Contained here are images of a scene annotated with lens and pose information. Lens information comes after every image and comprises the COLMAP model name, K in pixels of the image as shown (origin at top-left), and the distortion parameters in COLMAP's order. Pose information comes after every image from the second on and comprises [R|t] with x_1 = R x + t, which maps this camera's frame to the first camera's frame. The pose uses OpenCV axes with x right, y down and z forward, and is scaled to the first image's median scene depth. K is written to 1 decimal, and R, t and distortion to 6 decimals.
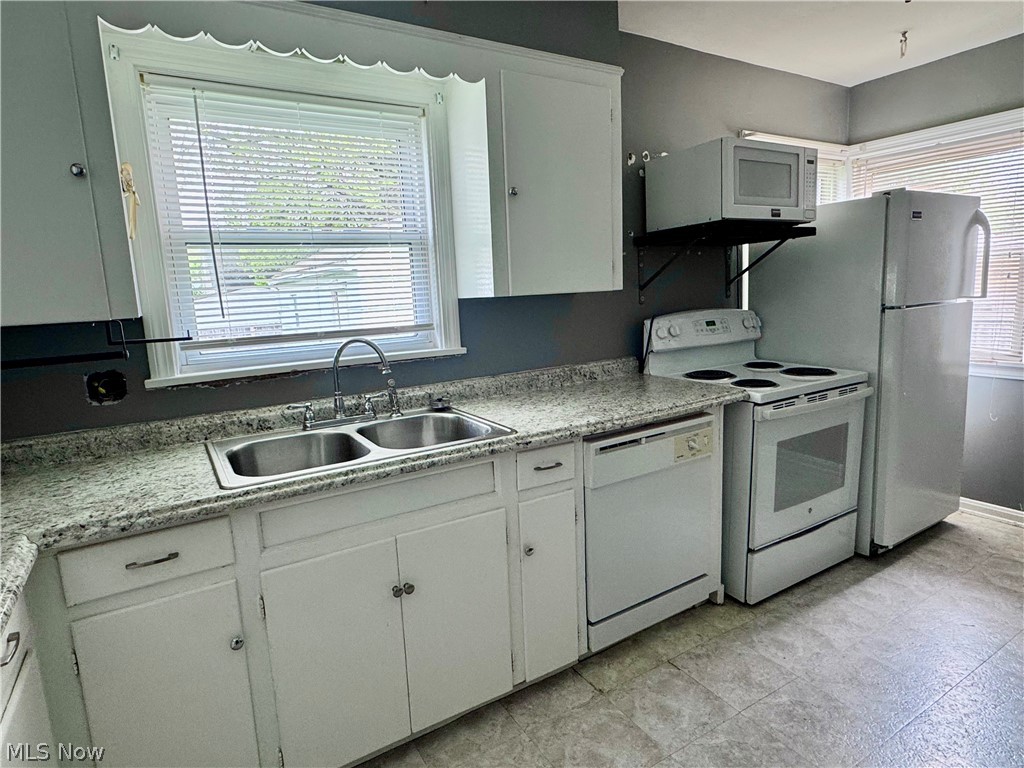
lens RADIAL K [[584.6, 0, 507.0], [0, 584.6, 380.8], [0, 0, 1]] dist [-0.002891, -0.000618]
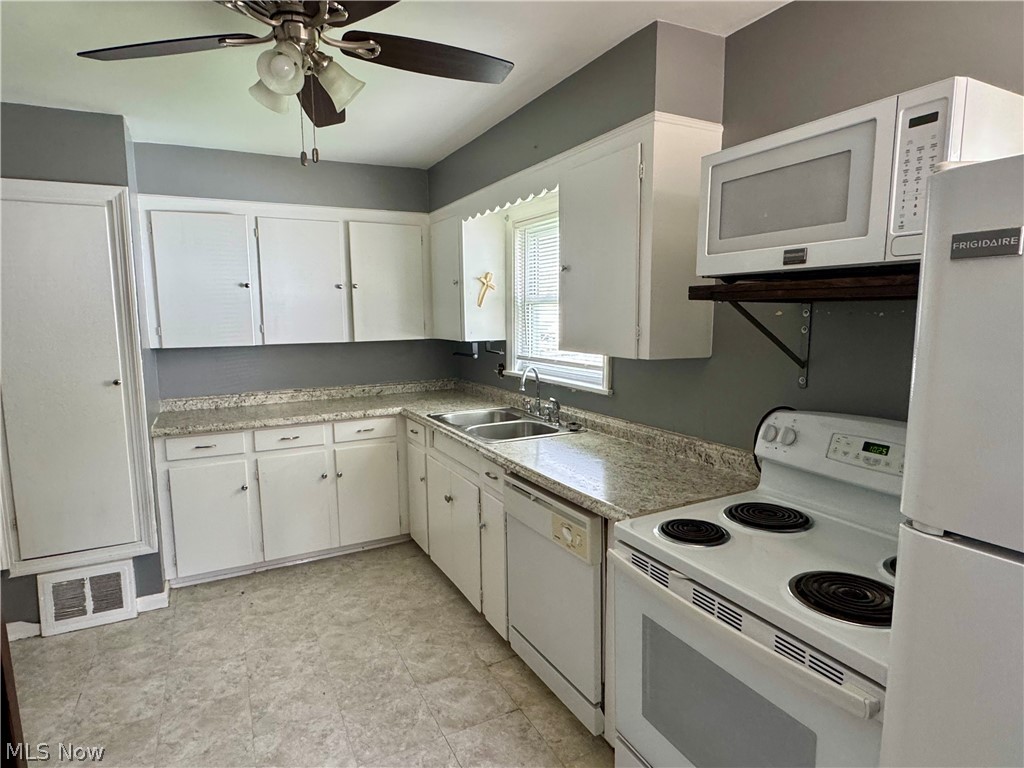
lens RADIAL K [[584.6, 0, 507.0], [0, 584.6, 380.8], [0, 0, 1]] dist [-0.002891, -0.000618]
pose [[-0.074870, 0.165217, -0.983411, 1.087347], [-0.142116, 0.974345, 0.174514, -0.248926], [0.987014, 0.152825, -0.049469, 0.838994]]
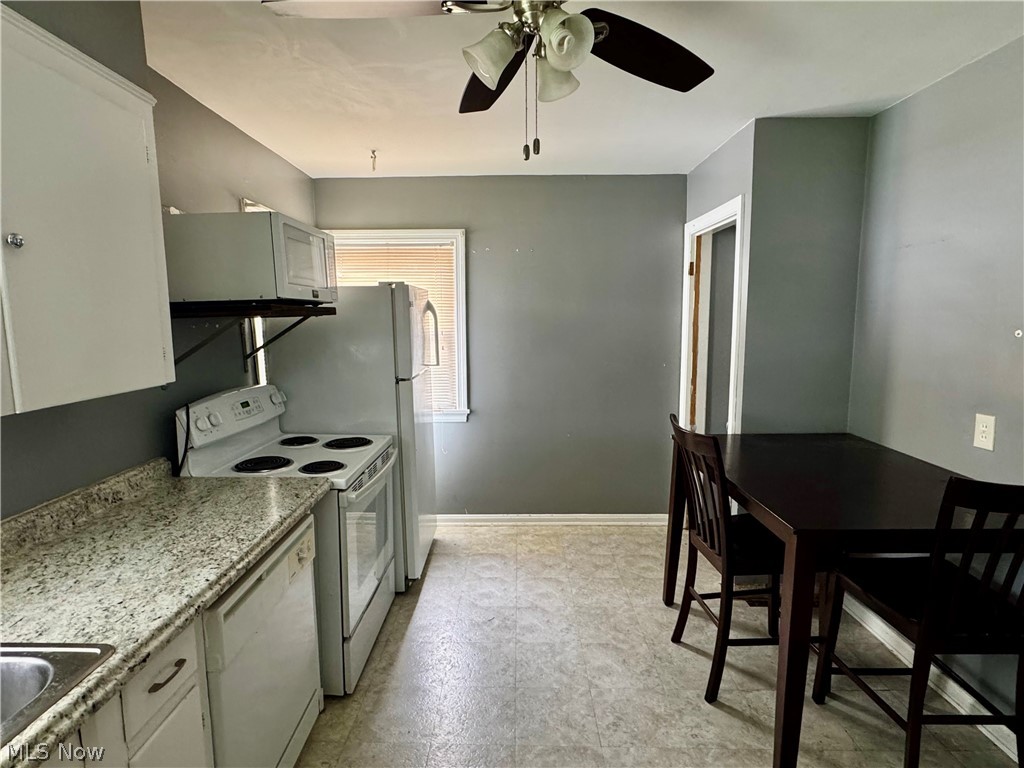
lens RADIAL K [[533.1, 0, 507.5], [0, 533.1, 384.3], [0, 0, 1]] dist [0.000013, -0.000319]
pose [[0.527719, -0.067481, 0.846734, -0.165384], [0.118547, 0.992935, 0.005249, -0.104464], [-0.841106, 0.097608, 0.531990, 0.261931]]
